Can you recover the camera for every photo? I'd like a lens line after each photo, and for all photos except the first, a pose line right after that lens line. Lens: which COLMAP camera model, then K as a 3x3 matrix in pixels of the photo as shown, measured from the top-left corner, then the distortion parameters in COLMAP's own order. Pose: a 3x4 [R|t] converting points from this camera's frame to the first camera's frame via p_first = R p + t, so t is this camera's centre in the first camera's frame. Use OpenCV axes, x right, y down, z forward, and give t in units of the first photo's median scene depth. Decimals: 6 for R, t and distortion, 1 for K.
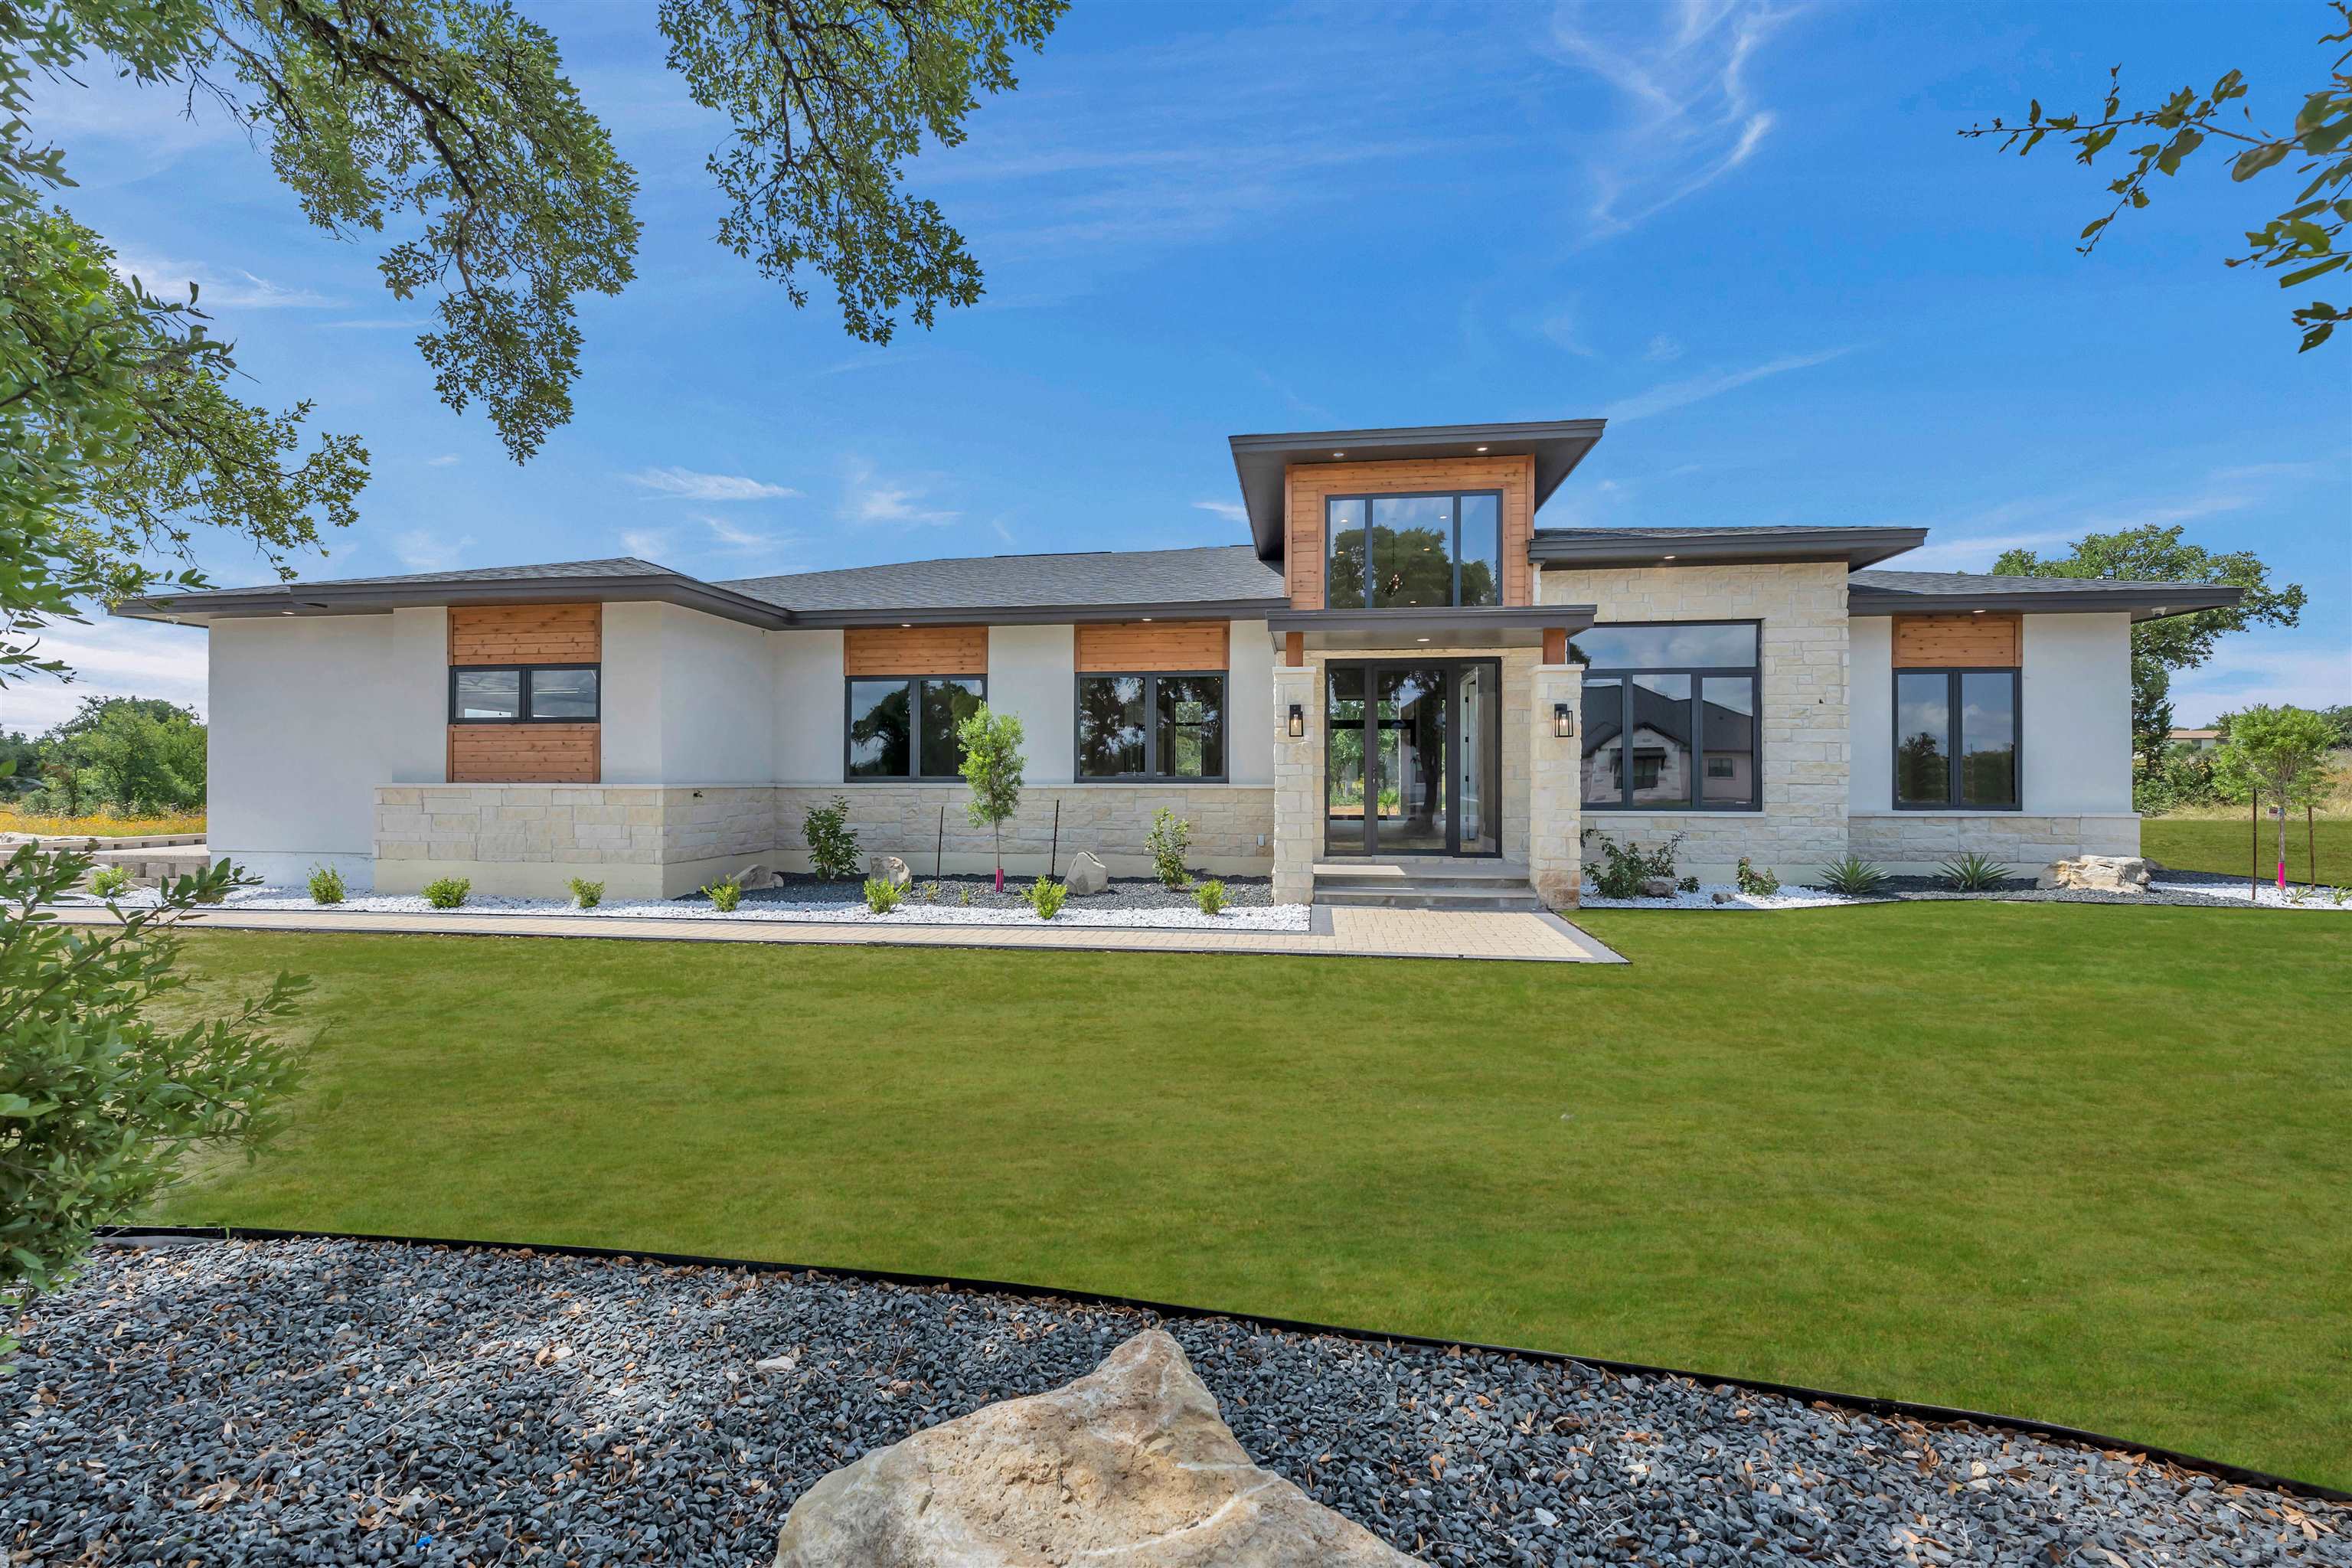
lens RADIAL K [[935.3, 0, 1179.3], [0, 935.3, 771.1], [0, 0, 1]] dist [-0.003922, 0.000381]
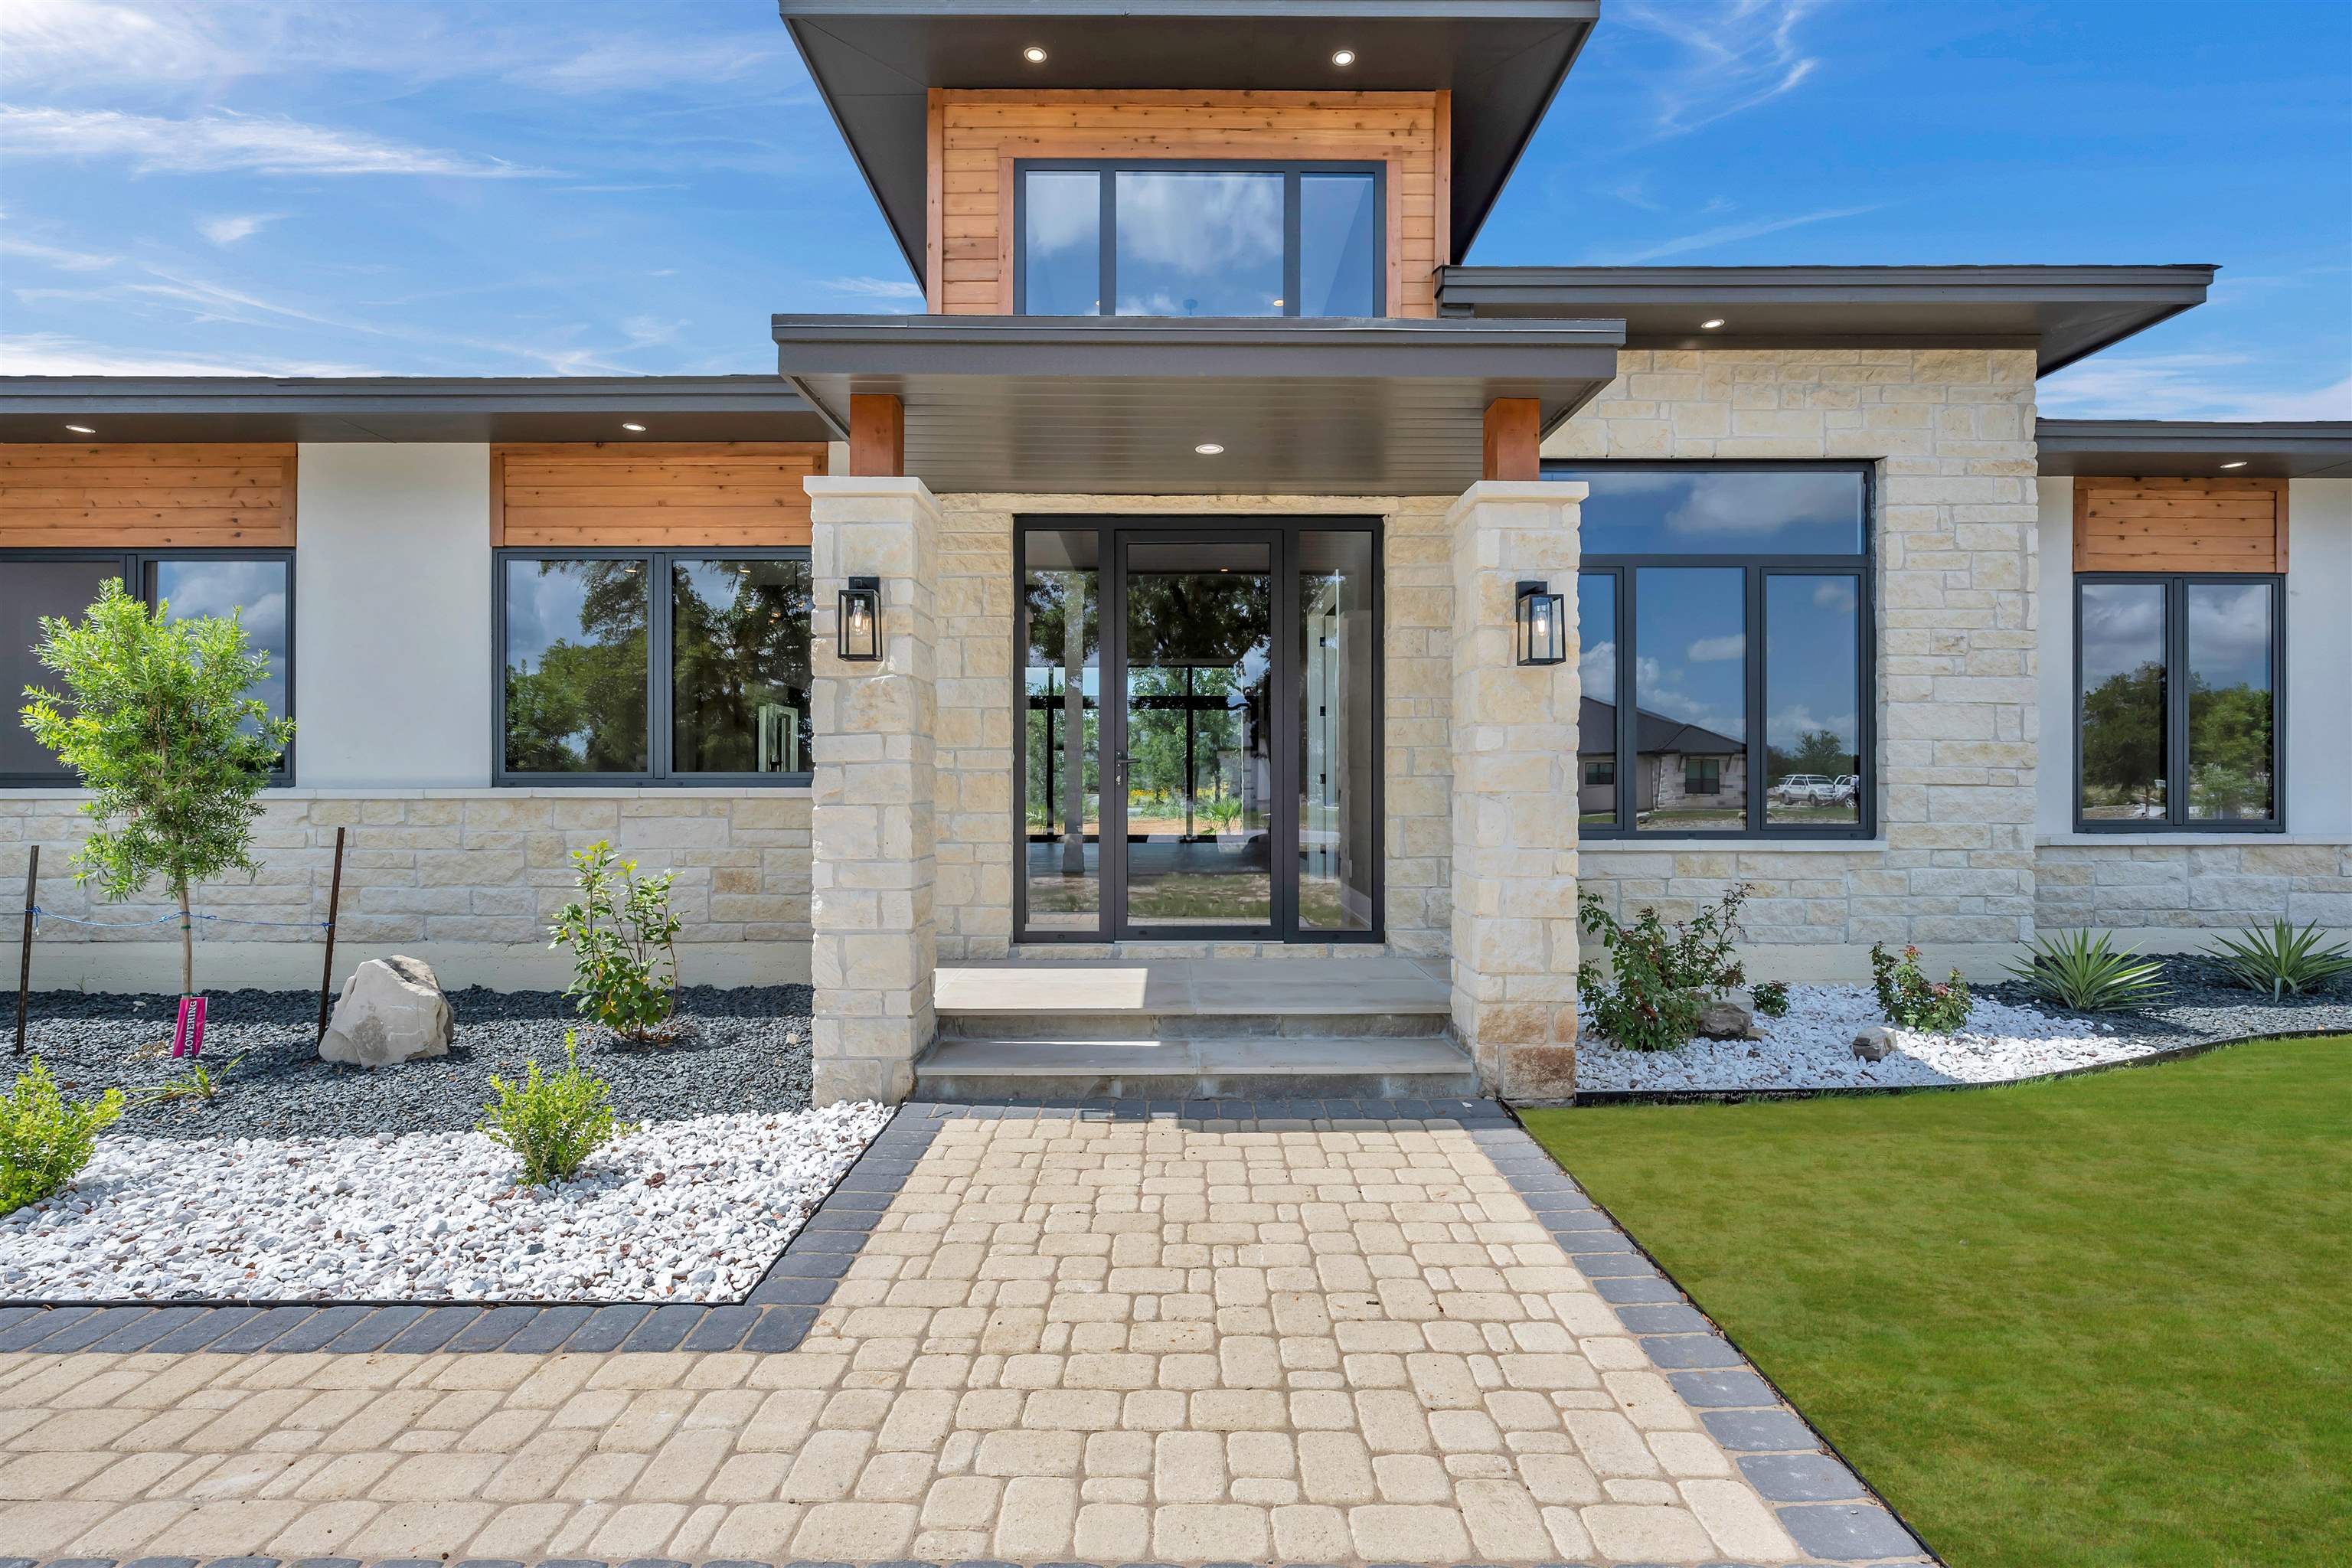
lens RADIAL K [[1082.8, 0, 1176.5], [0, 1082.8, 786.6], [0, 0, 1]] dist [-0.004948, 0.001838]
pose [[0.988935, -0.002737, 0.148324, 0.161321], [0.001371, 0.999956, 0.009311, 0.008616], [-0.148343, -0.009004, 0.988895, 0.478317]]
